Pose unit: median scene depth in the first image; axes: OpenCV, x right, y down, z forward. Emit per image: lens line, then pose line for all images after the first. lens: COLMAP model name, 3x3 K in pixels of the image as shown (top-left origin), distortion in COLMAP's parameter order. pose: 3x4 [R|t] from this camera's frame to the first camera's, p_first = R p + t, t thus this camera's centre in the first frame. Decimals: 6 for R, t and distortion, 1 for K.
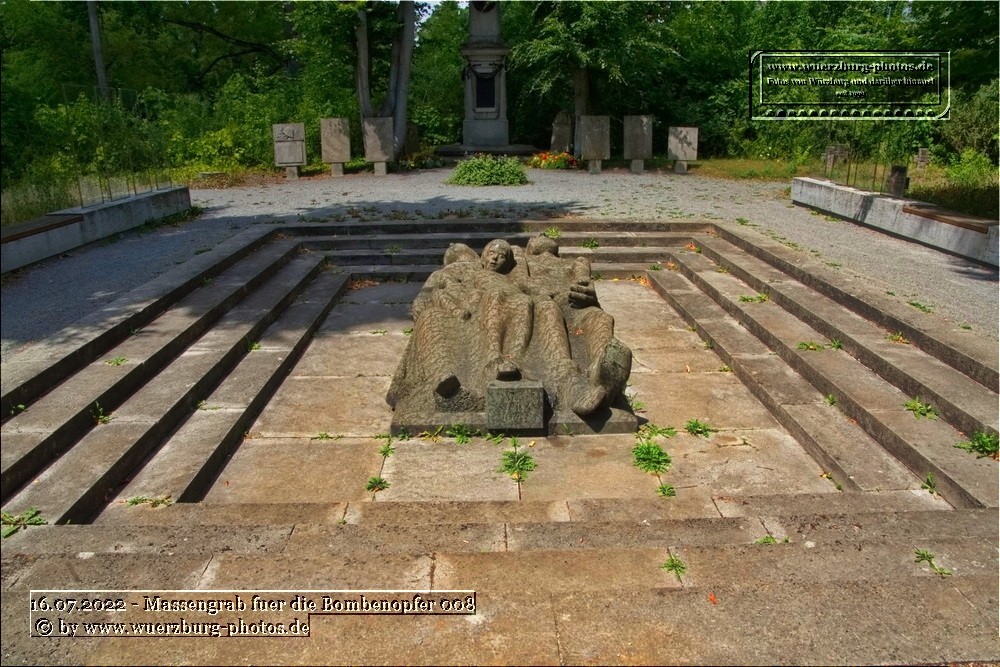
lens RADIAL K [[715.0, 0, 495.6], [0, 715.0, 350.3], [0, 0, 1]] dist [-0.141861, 0.089350]
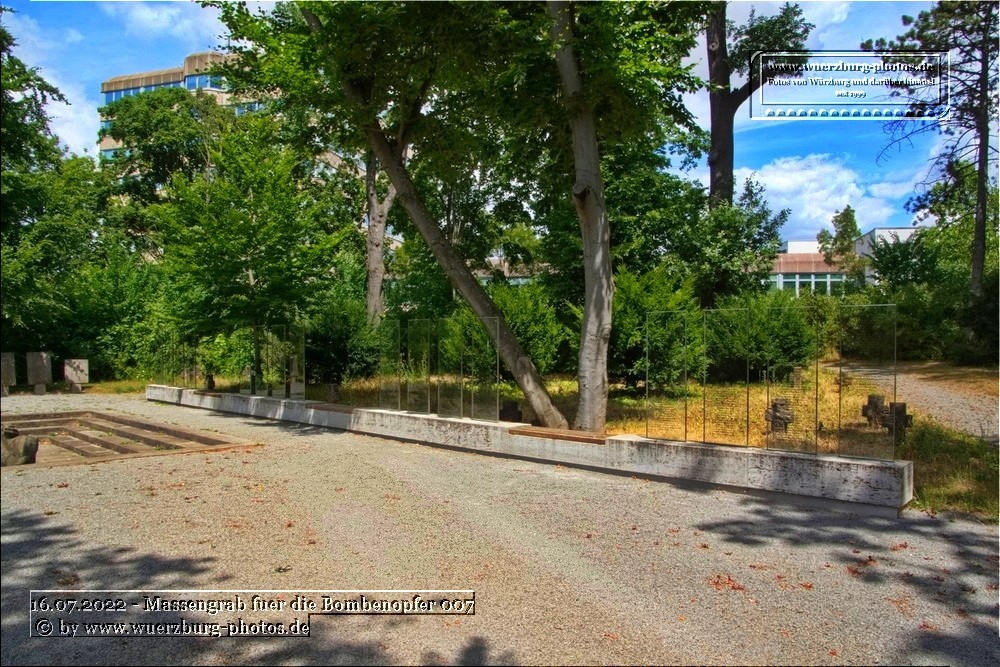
lens RADIAL K [[715.0, 0, 495.6], [0, 715.0, 350.3], [0, 0, 1]] dist [-0.141861, 0.089350]
pose [[0.713318, -0.006518, 0.700811, -0.085151], [0.230813, 0.946356, -0.226130, 0.154516], [-0.661743, 0.323059, 0.676557, -0.449538]]
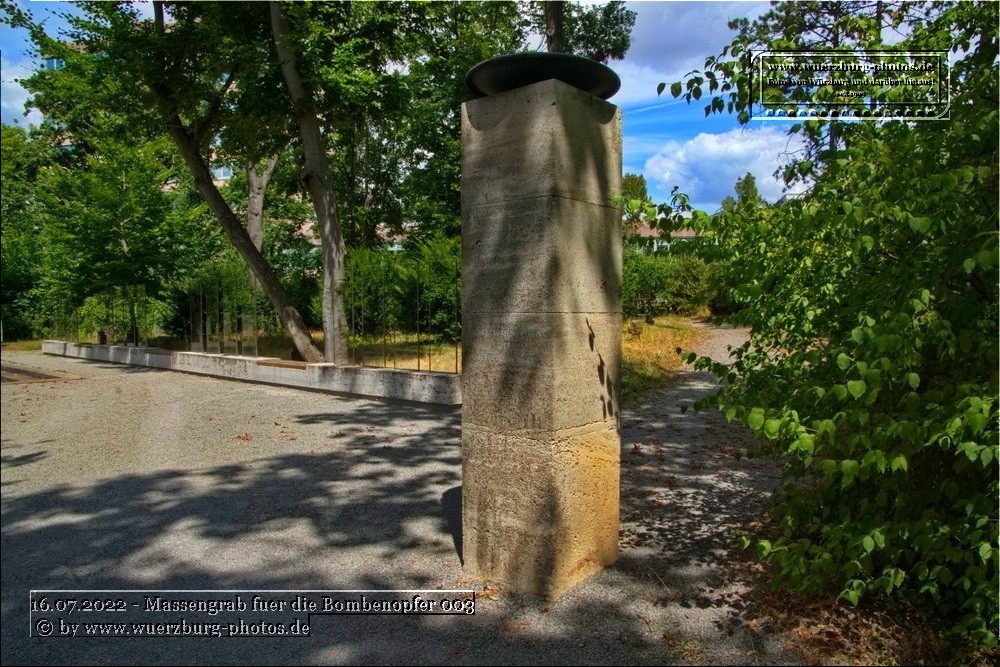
lens RADIAL K [[715.0, 0, 495.6], [0, 715.0, 350.3], [0, 0, 1]] dist [-0.141861, 0.089350]
pose [[0.689744, -0.045697, 0.722610, -0.037509], [0.242891, 0.954780, -0.171464, 0.254322], [-0.682097, 0.293782, 0.669653, -0.692660]]
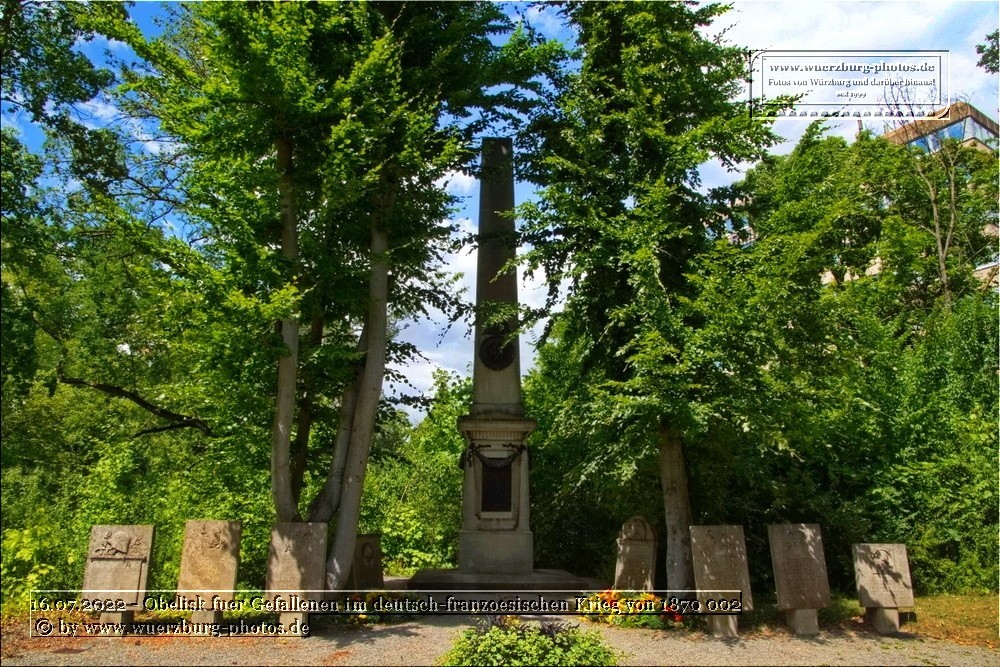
lens RADIAL K [[715.0, 0, 495.6], [0, 715.0, 350.3], [0, 0, 1]] dist [-0.141861, 0.089350]
pose [[0.999718, 0.019711, 0.013234, -0.032146], [-0.009676, 0.847295, -0.531035, -0.162681], [-0.021680, 0.530757, 0.847247, 0.481972]]
